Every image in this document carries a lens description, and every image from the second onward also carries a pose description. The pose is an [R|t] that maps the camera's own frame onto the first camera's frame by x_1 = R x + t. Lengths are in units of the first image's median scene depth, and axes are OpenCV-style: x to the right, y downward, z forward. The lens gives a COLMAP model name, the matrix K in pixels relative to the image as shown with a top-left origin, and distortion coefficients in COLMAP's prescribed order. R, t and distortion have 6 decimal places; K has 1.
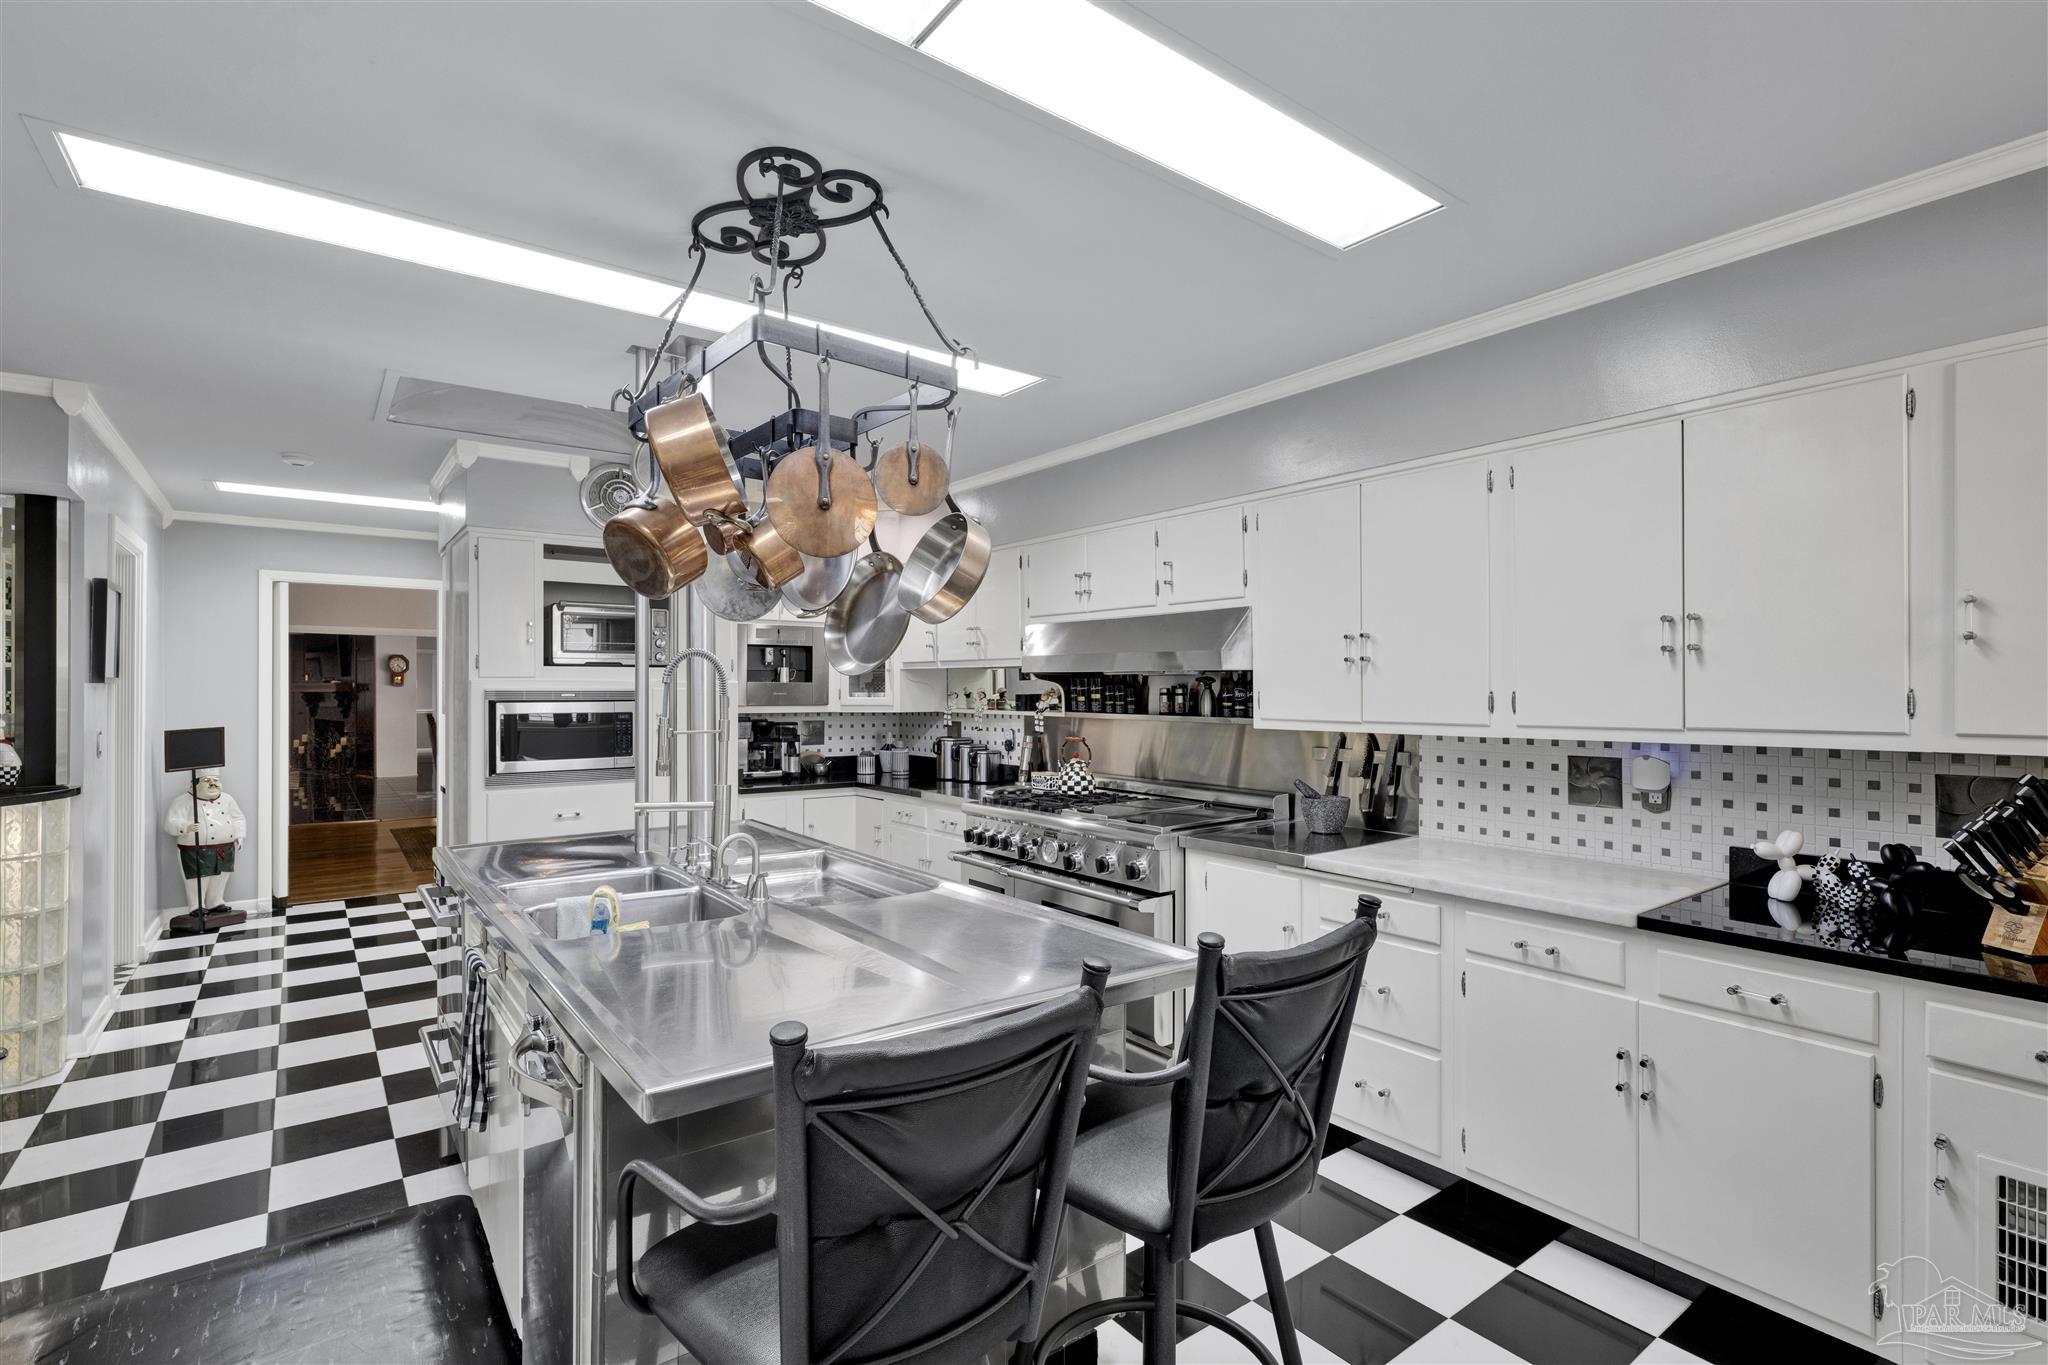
lens RADIAL K [[930.4, 0, 1031.2], [0, 930.4, 678.1], [0, 0, 1]] dist [-0.000395, -0.000087]
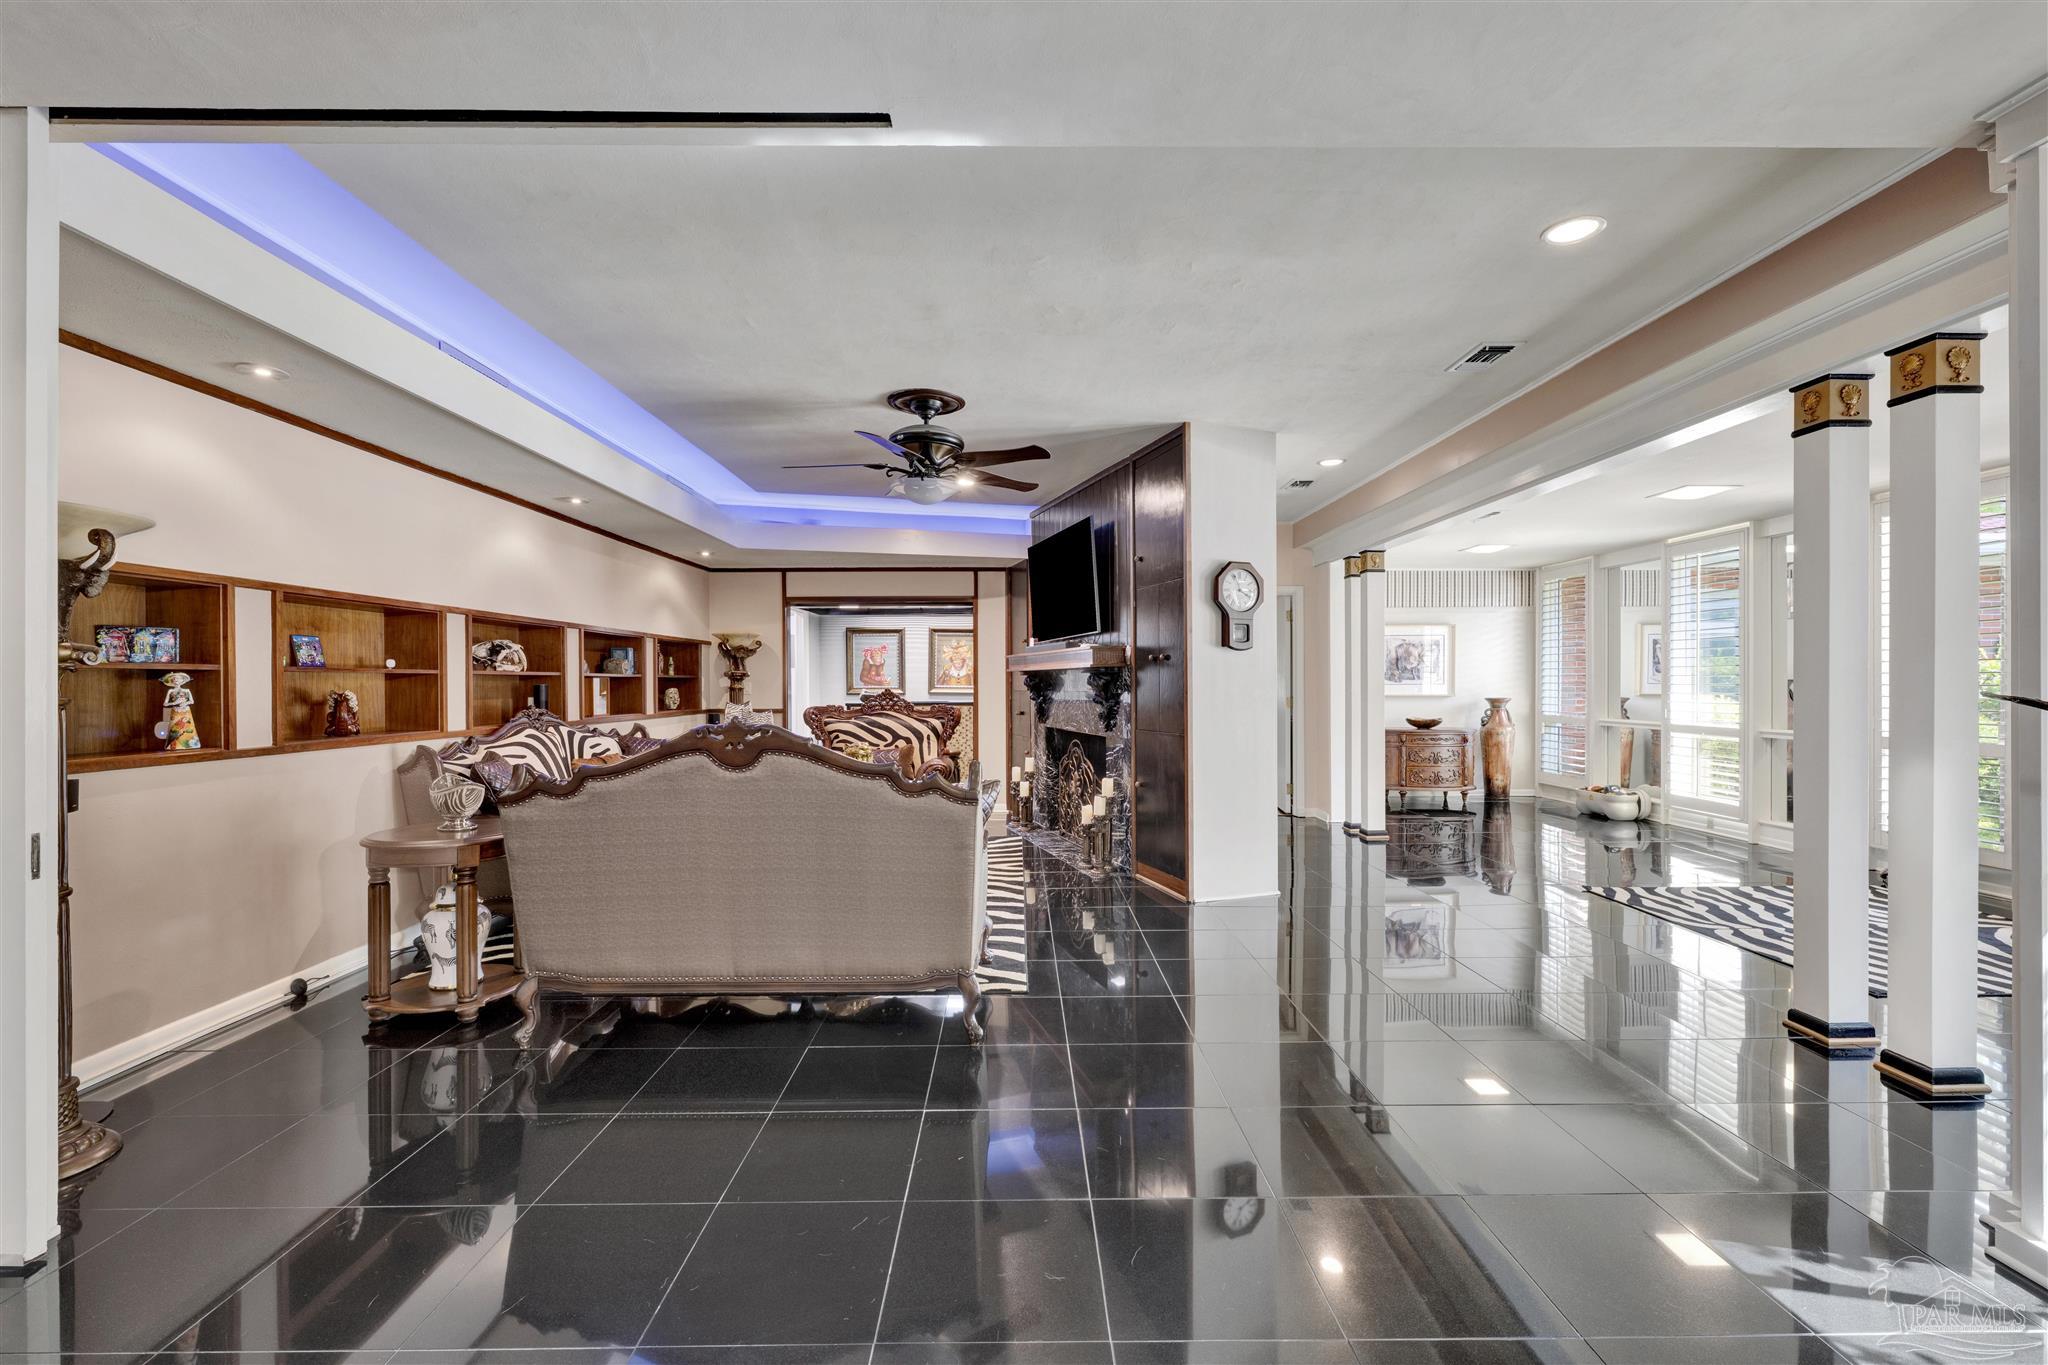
lens RADIAL K [[896.4, 0, 1026.4], [0, 896.4, 681.7], [0, 0, 1]] dist [0.000157, -0.000030]
pose [[0.796372, -0.000690, -0.604807, -0.531875], [0.010462, 0.999865, 0.012636, 0.015555], [0.604717, -0.016390, 0.796272, 0.667776]]
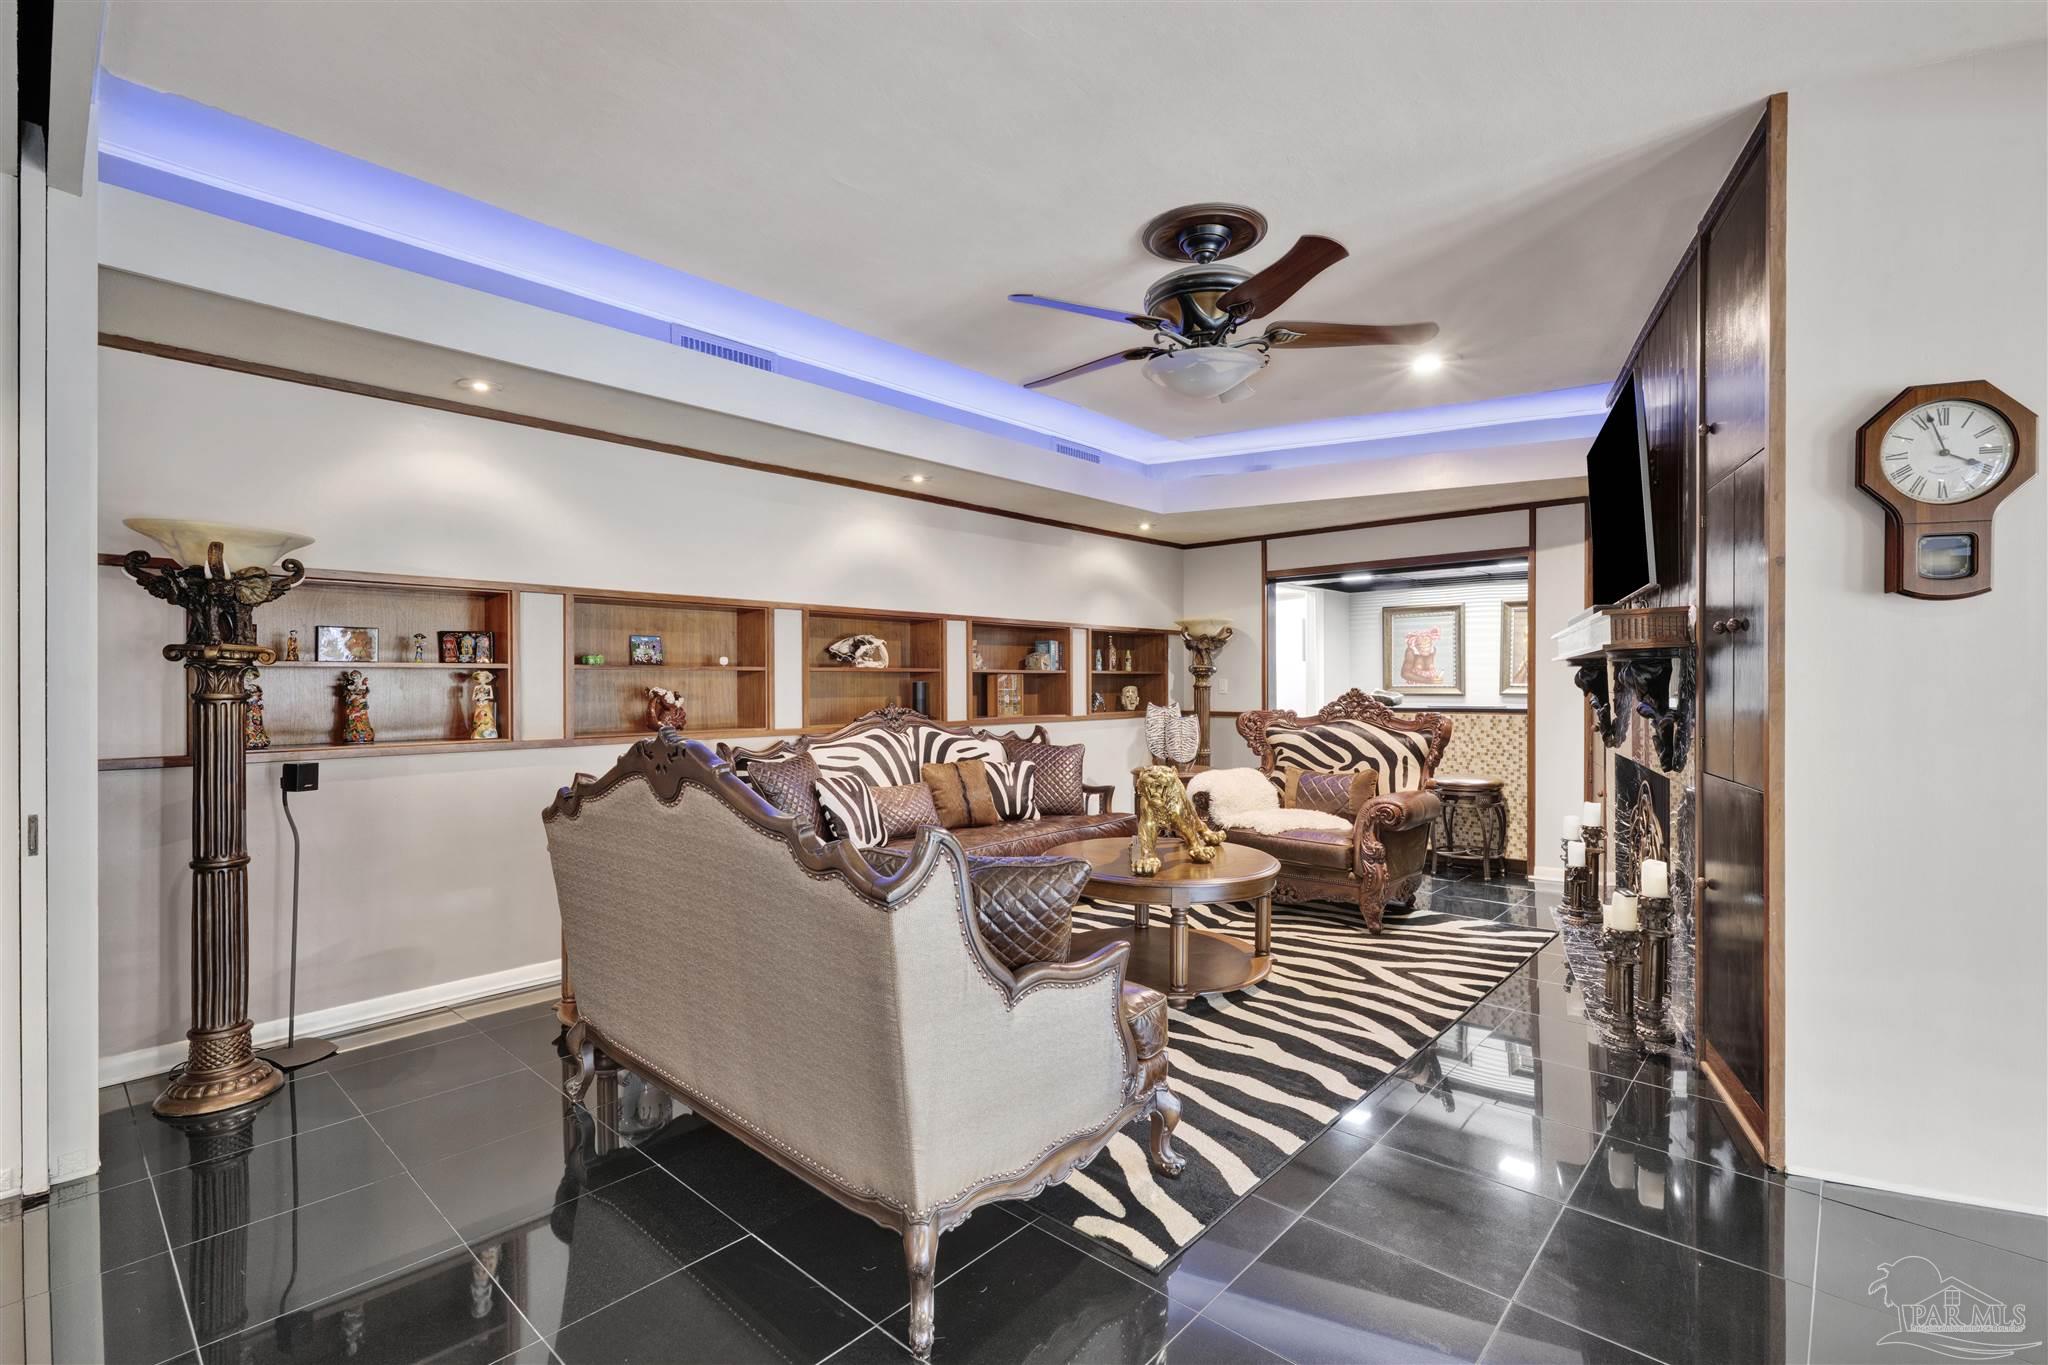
lens RADIAL K [[930.4, 0, 1018.0], [0, 930.4, 685.0], [0, 0, 1]] dist [-0.000395, -0.000087]
pose [[0.156079, 0.004181, -0.987736, -0.552992], [0.017910, 0.999815, 0.007062, 0.018742], [0.987582, -0.018793, 0.155976, 0.824181]]
